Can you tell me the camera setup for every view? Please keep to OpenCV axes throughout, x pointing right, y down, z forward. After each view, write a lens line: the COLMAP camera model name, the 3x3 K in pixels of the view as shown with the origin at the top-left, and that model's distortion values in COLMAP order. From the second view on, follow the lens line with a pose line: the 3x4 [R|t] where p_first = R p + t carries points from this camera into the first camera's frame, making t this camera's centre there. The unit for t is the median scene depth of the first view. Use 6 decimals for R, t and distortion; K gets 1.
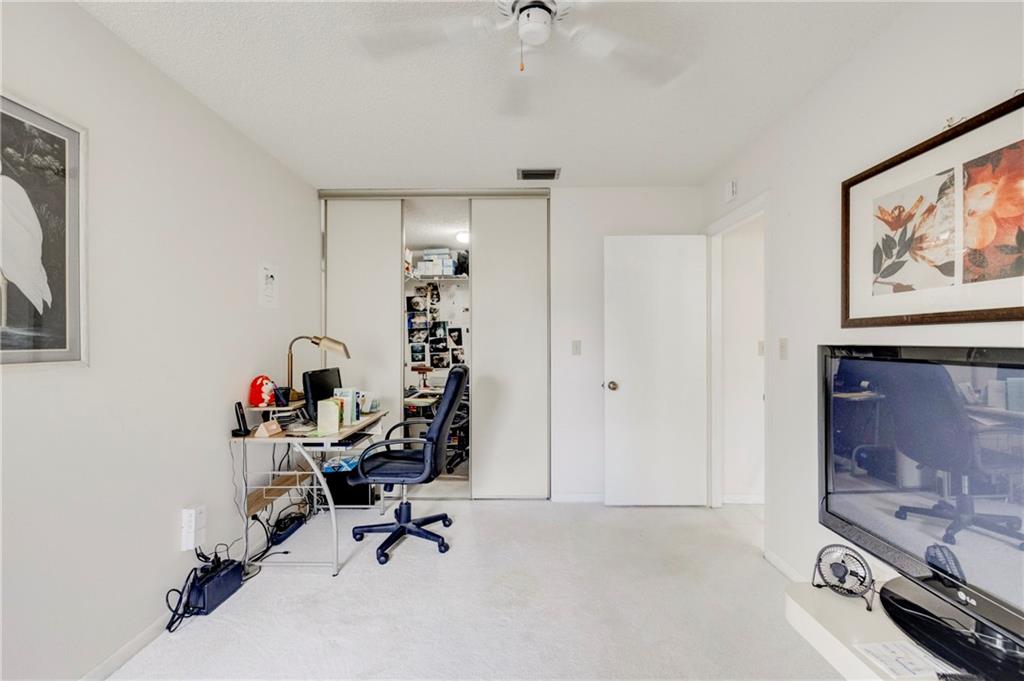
lens RADIAL K [[440.7, 0, 510.9], [0, 440.7, 342.5], [0, 0, 1]] dist [-0.002096, 0.000829]
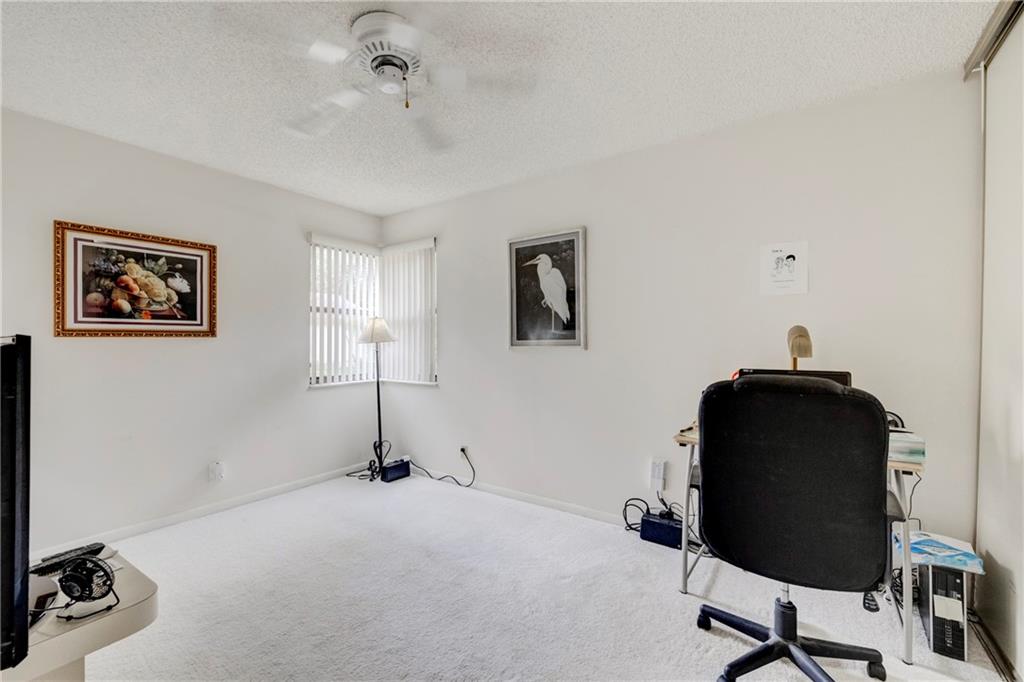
lens RADIAL K [[440.7, 0, 511.6], [0, 440.7, 340.1], [0, 0, 1]] dist [-0.002096, 0.000829]
pose [[-0.565555, -0.001461, -0.824710, 0.903326], [0.003553, 0.999985, -0.004208, 0.024481], [0.824703, -0.005310, -0.565541, 2.021406]]
